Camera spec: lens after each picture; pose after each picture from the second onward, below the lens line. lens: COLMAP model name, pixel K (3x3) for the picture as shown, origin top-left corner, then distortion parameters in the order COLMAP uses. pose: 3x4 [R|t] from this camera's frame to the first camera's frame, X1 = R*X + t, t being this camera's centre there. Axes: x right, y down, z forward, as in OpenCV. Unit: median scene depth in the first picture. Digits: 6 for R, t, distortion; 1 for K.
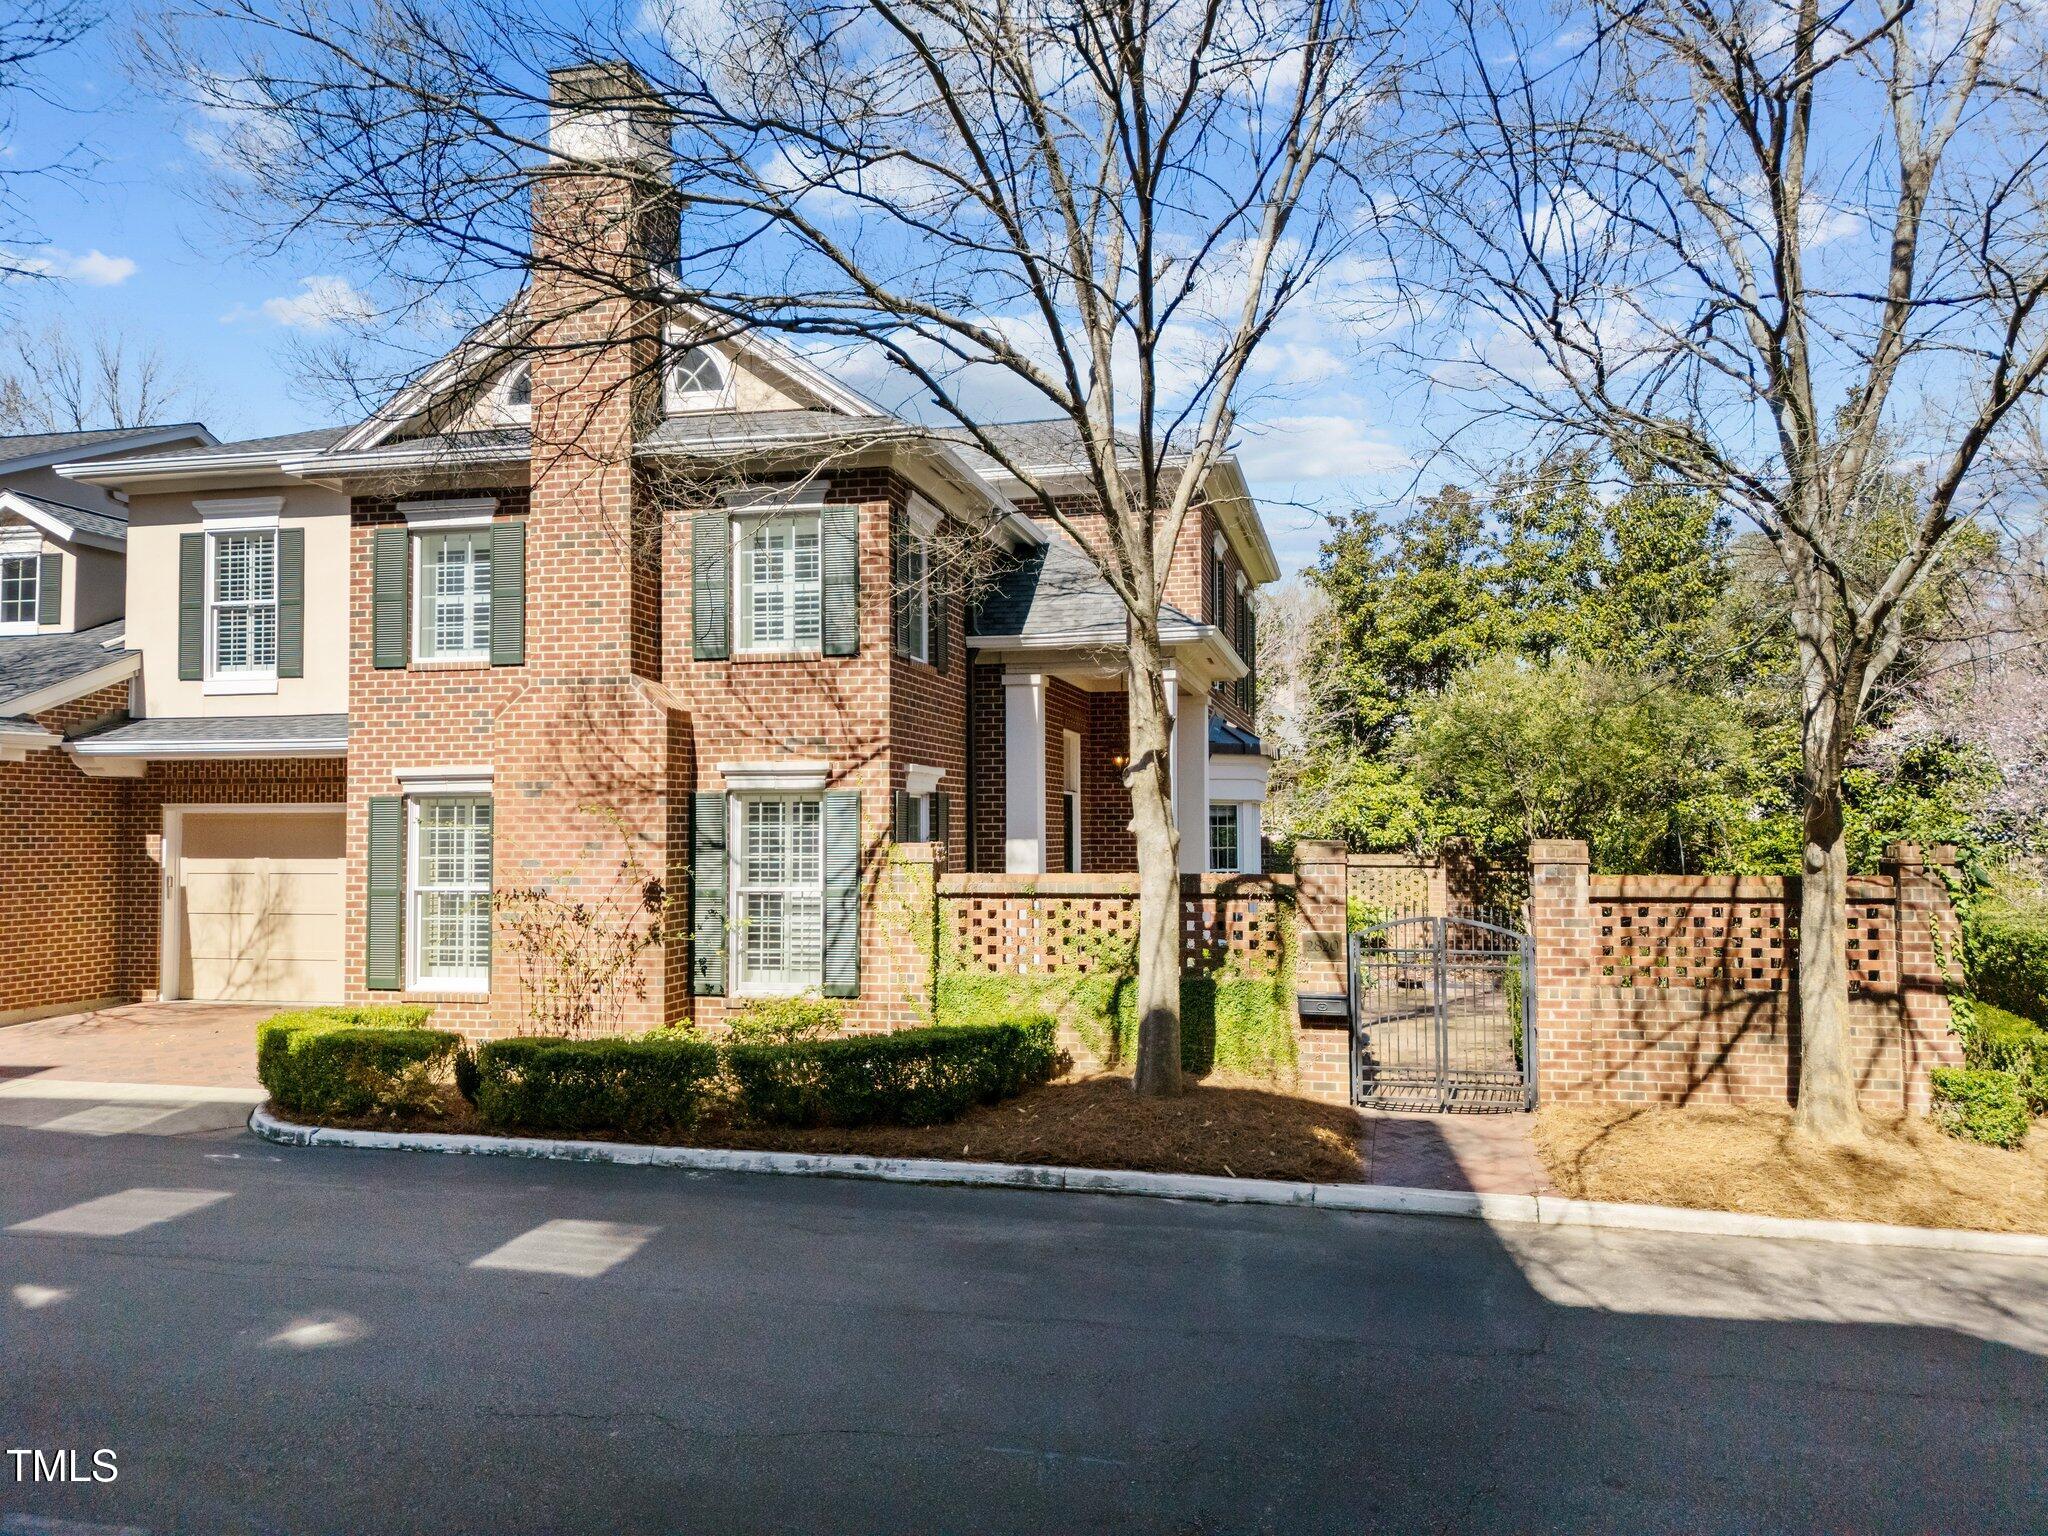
lens RADIAL K [[1476.0, 0, 1024.0], [0, 1476.0, 768.0], [0, 0, 1]] dist [0.058379, -0.041834]
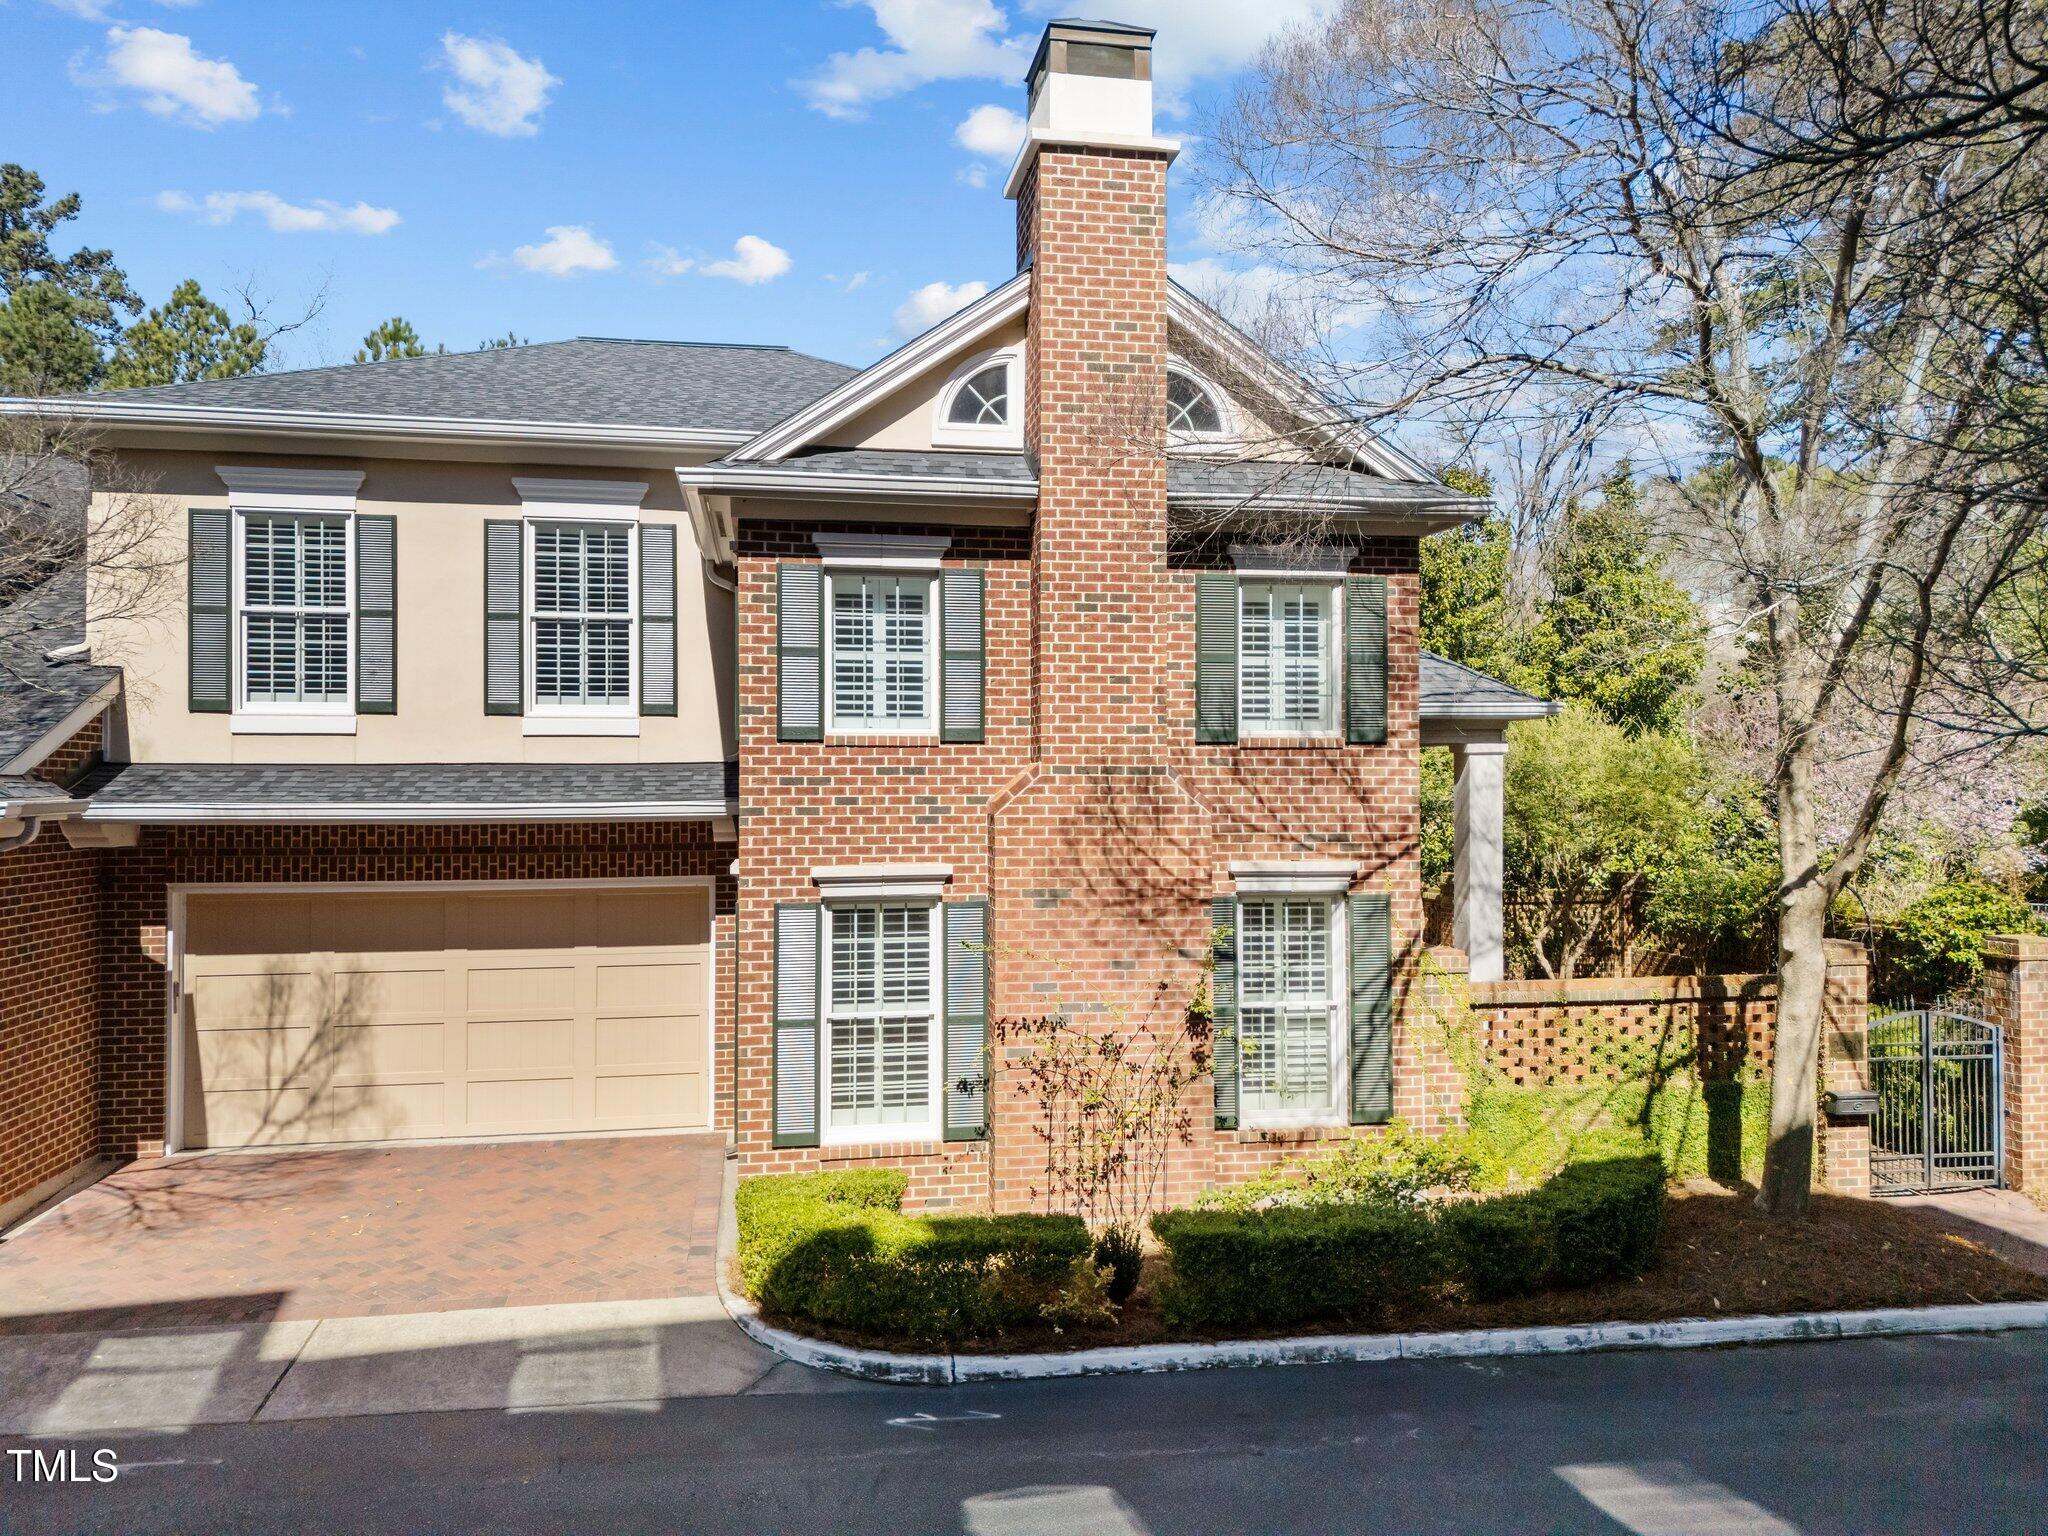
lens RADIAL K [[1490.4, 0, 995.3], [0, 1490.4, 765.8], [0, 0, 1]] dist [0.064726, -0.044169]
pose [[0.923963, 0.008032, 0.382398, -0.689420], [-0.018044, 0.999582, 0.022603, -0.079853], [-0.382056, -0.027785, 0.923721, 0.246158]]
